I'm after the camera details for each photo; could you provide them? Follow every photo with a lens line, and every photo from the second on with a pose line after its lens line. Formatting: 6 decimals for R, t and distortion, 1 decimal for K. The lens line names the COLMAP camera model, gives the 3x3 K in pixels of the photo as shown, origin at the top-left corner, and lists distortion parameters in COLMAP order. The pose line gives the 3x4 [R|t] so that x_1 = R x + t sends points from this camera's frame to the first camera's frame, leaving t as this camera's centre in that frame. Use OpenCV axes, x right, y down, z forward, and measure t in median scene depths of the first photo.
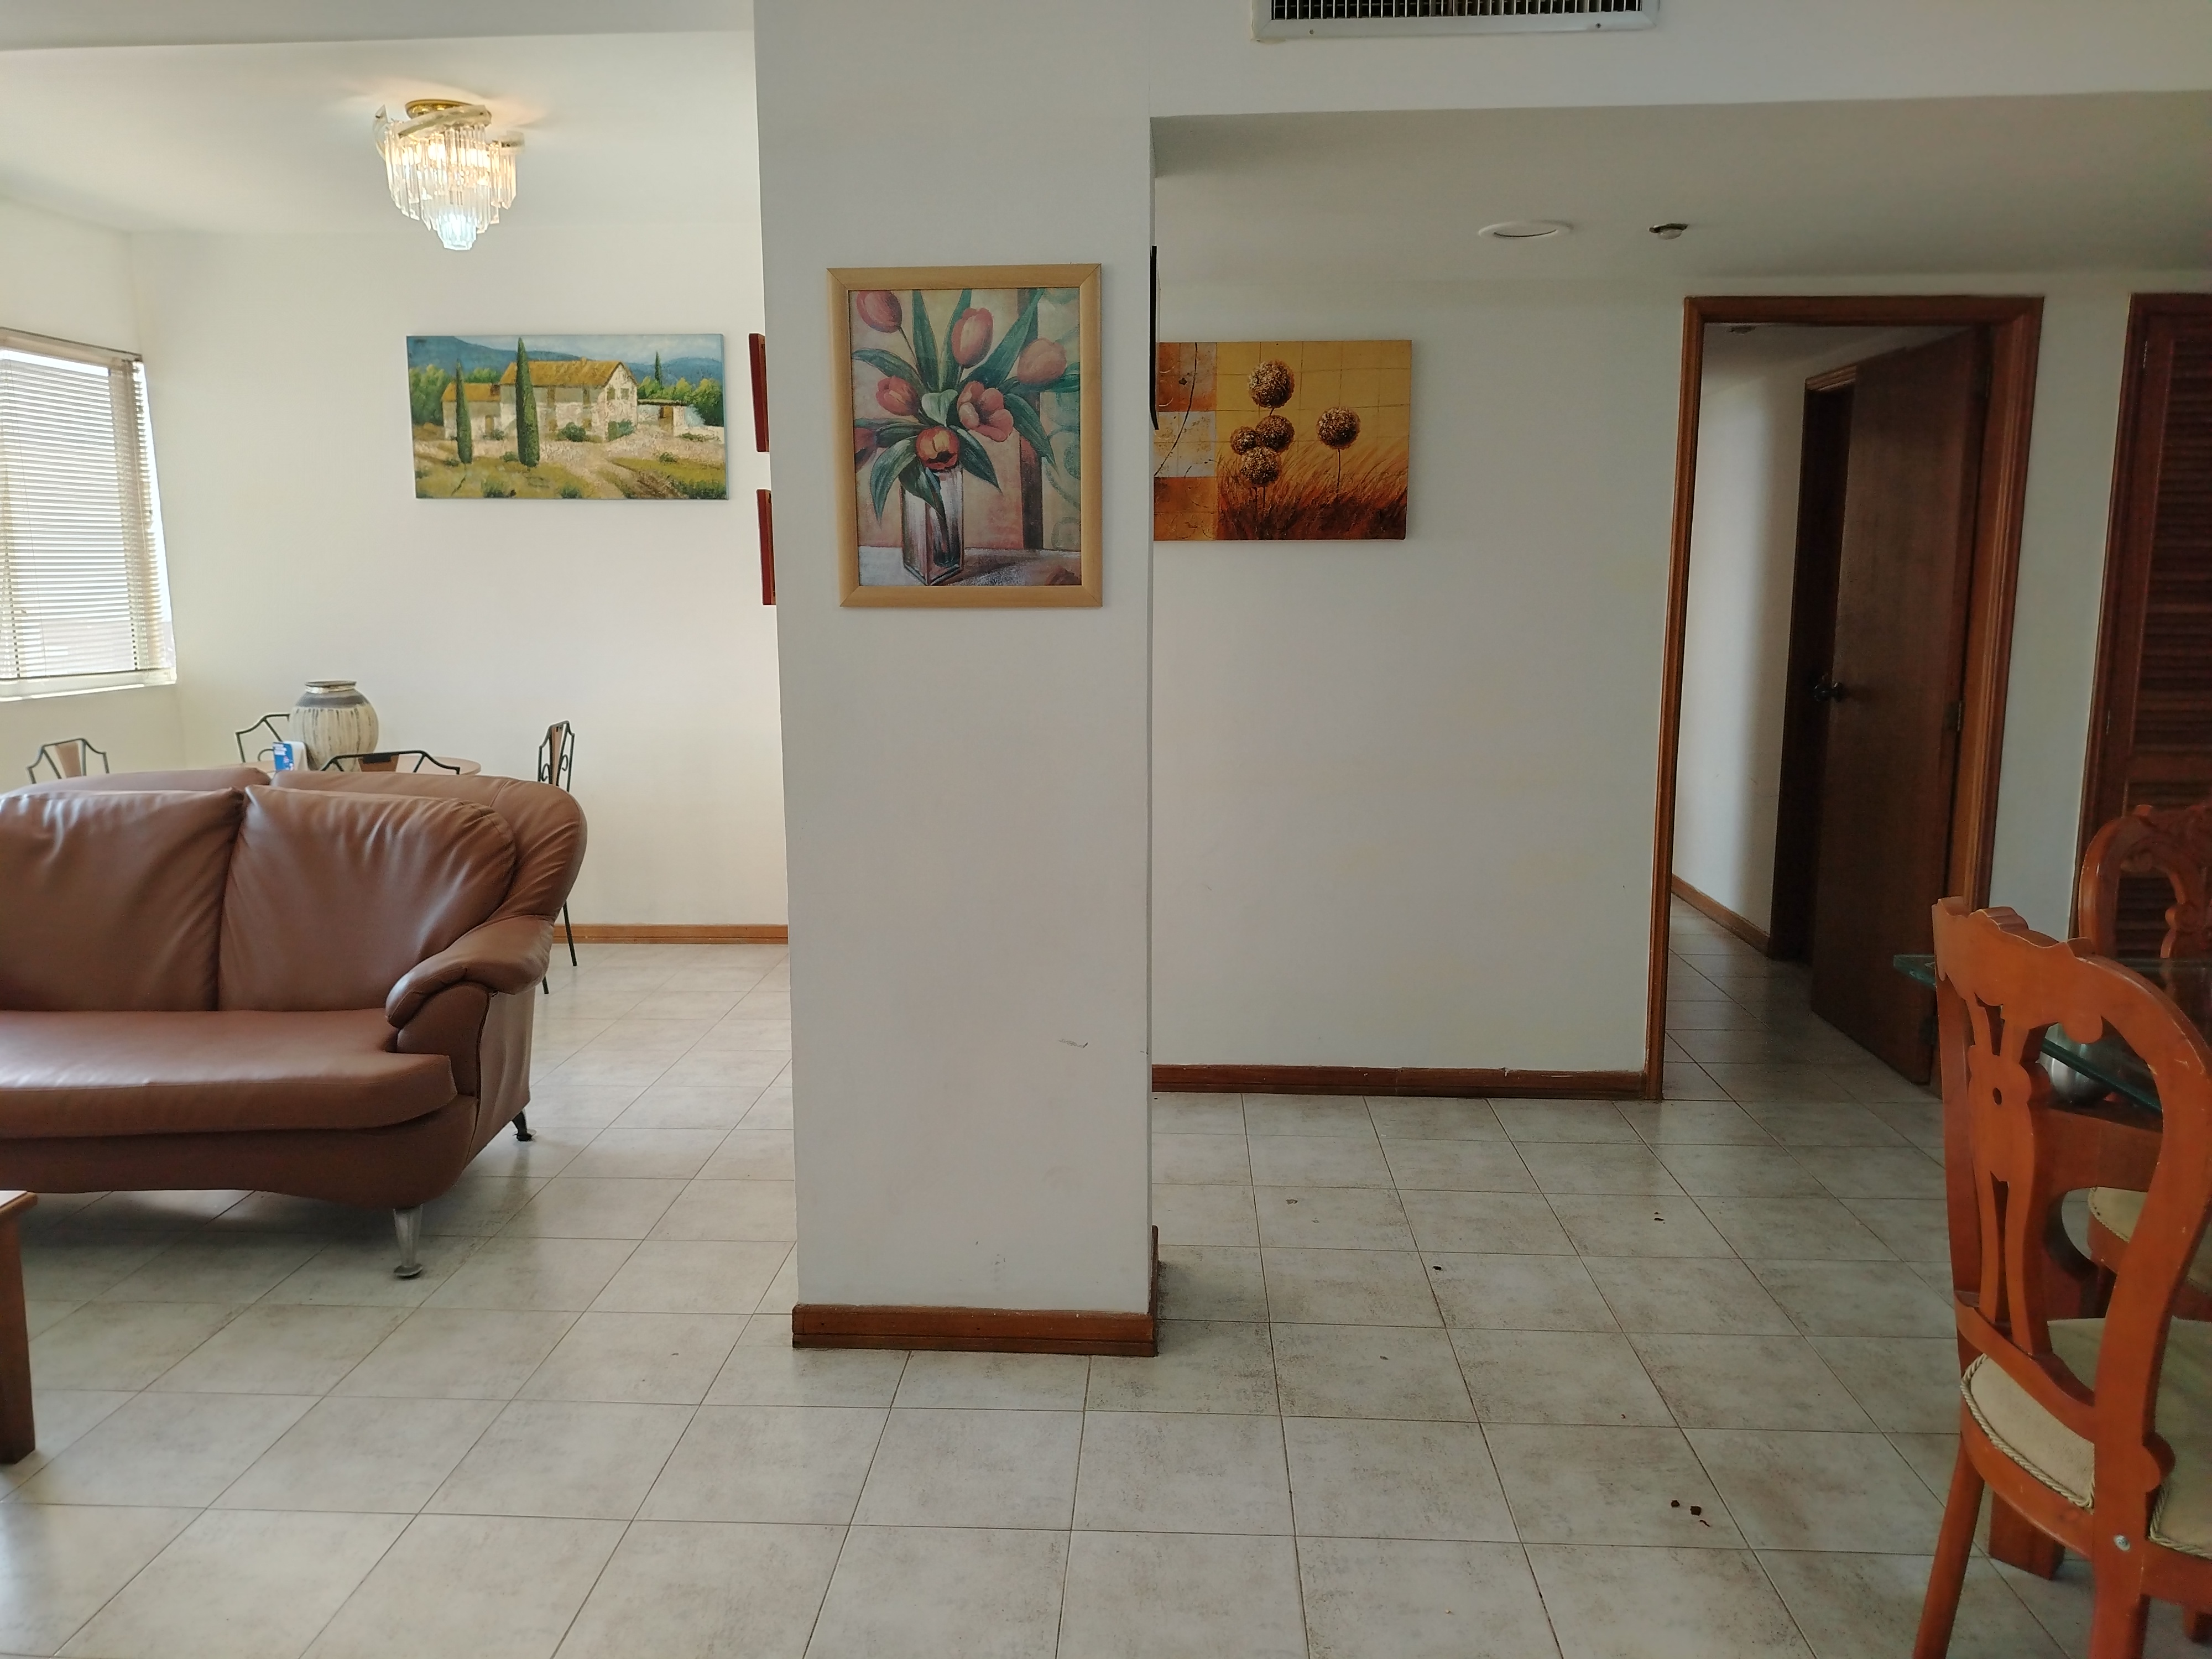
lens RADIAL K [[1527.6, 0, 1102.7], [0, 1527.6, 821.3], [0, 0, 1]] dist [0.003773, -0.000116]
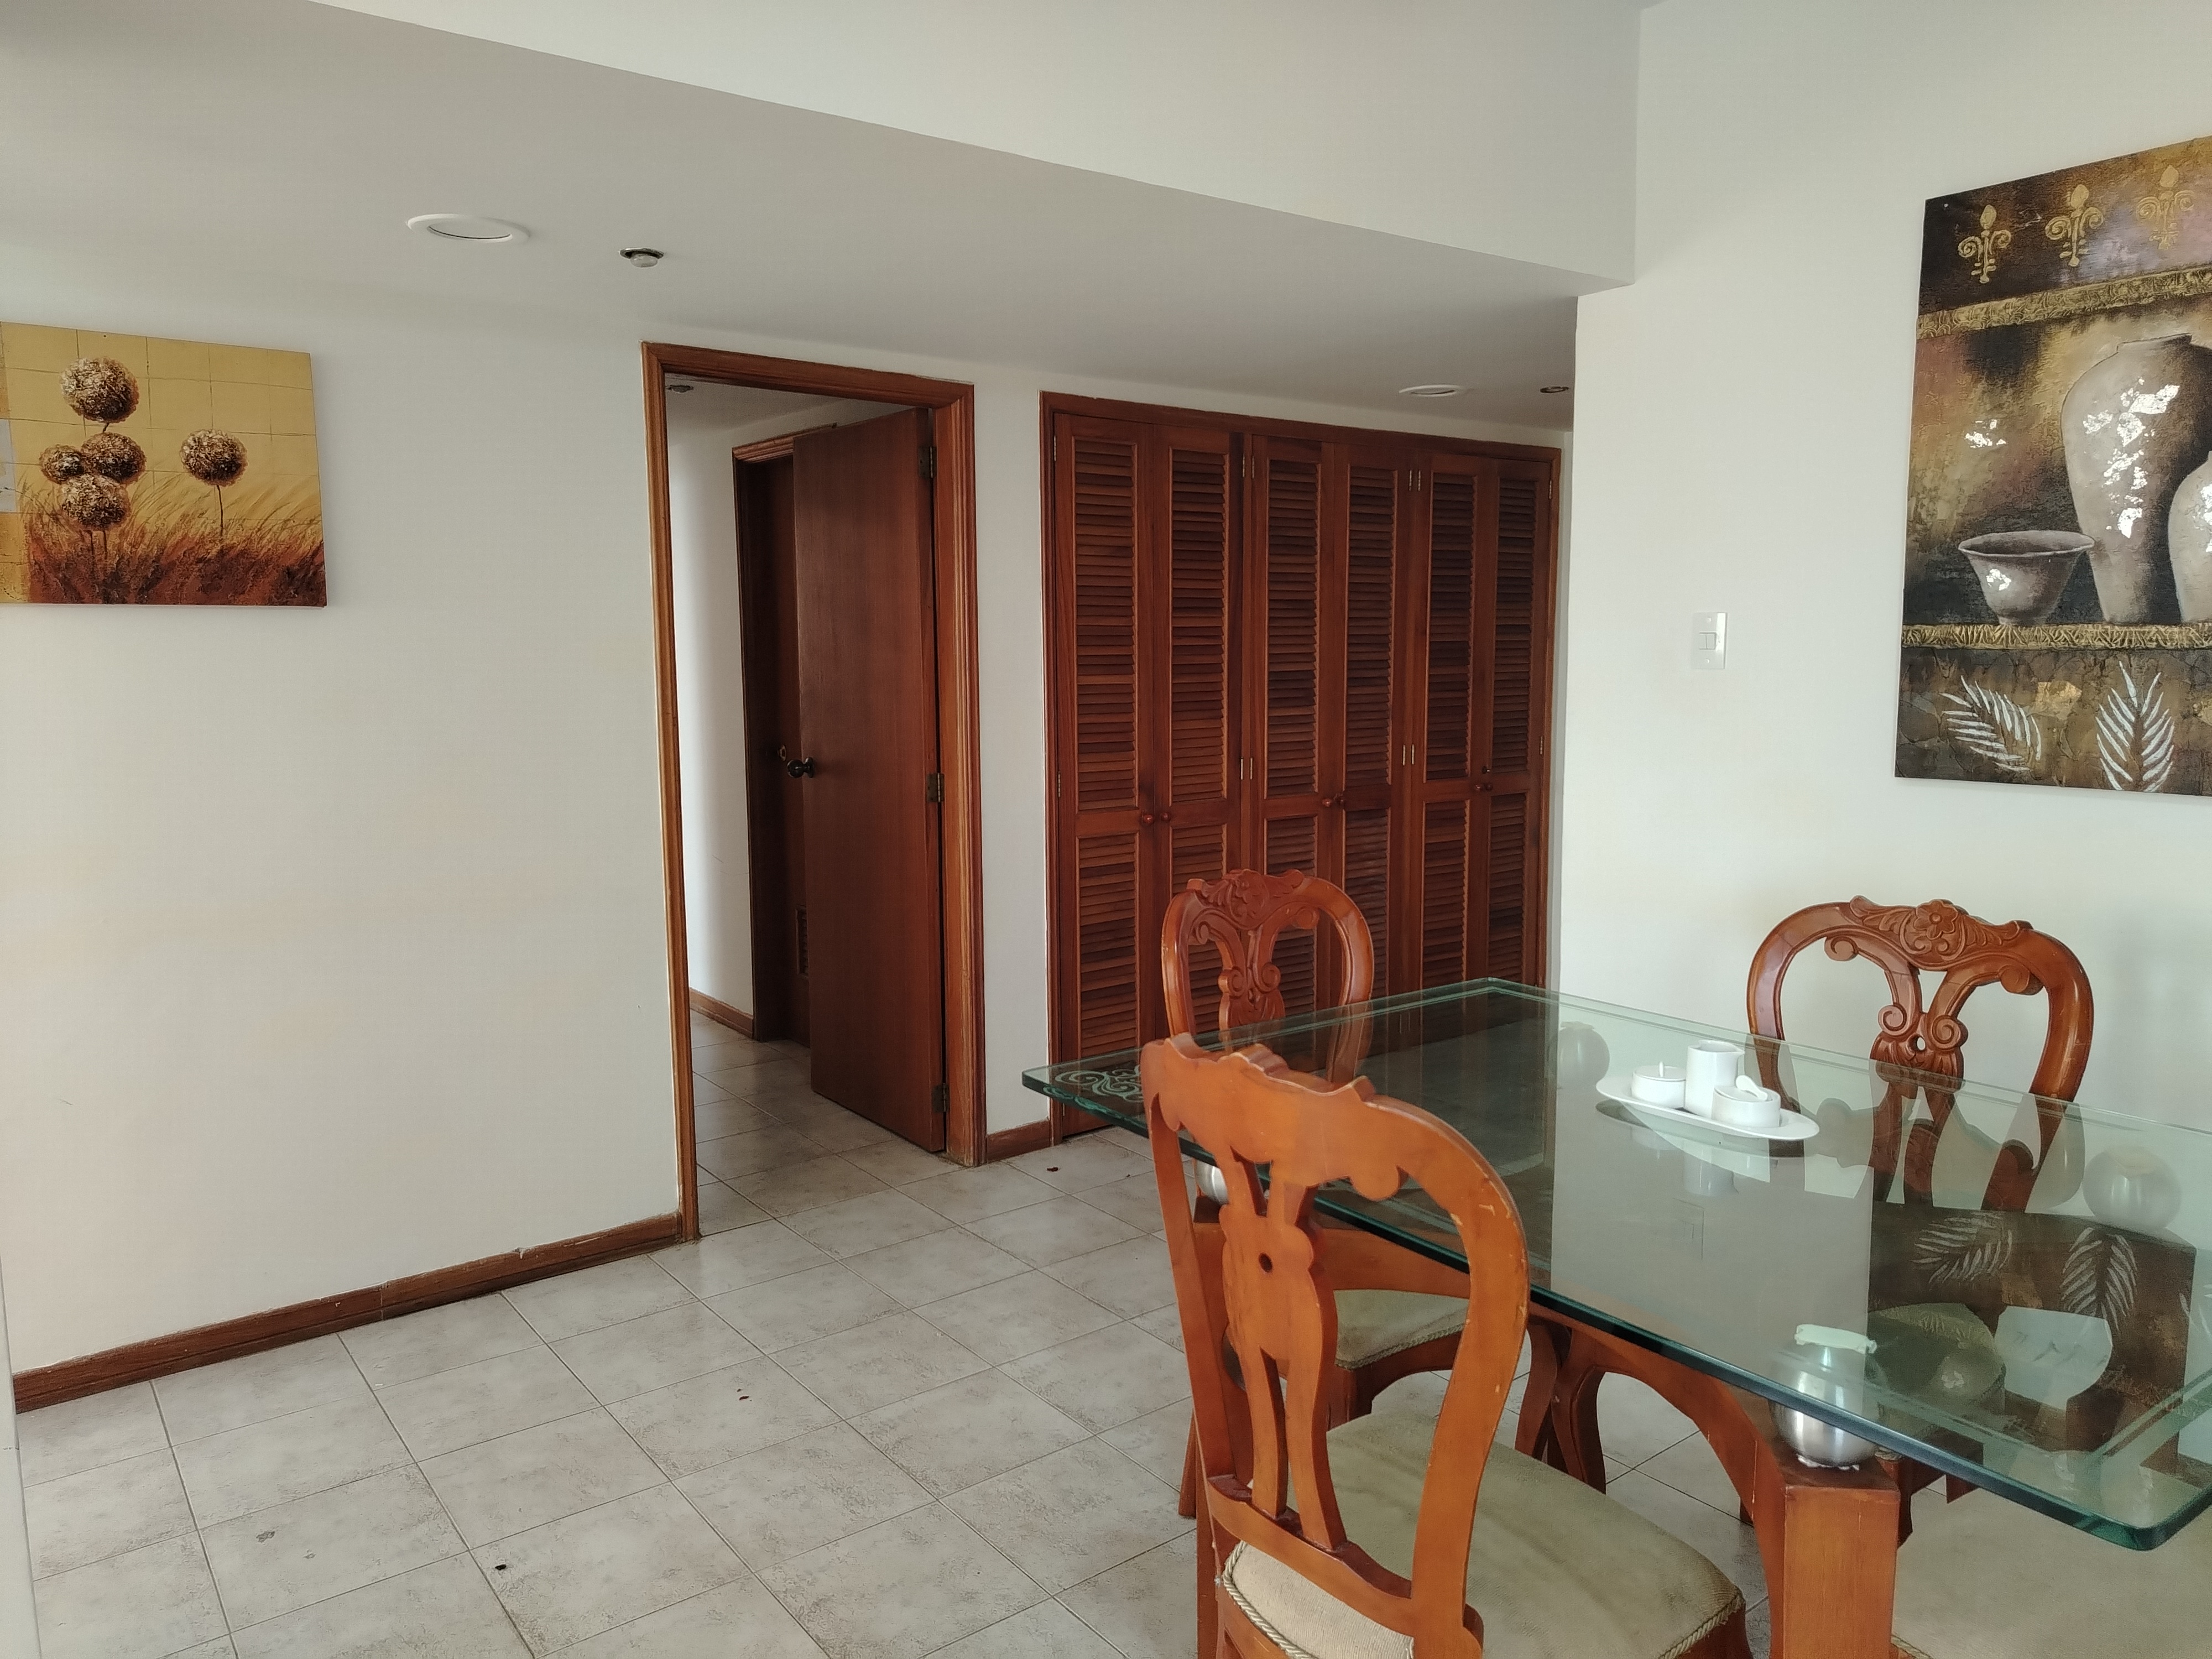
lens RADIAL K [[1527.6, 0, 1102.7], [0, 1527.6, 821.3], [0, 0, 1]] dist [0.003773, -0.000116]
pose [[0.761478, -0.075970, 0.643723, -0.010323], [0.102897, 0.994683, -0.004330, -0.031953], [-0.639971, 0.069534, 0.765246, 0.160679]]
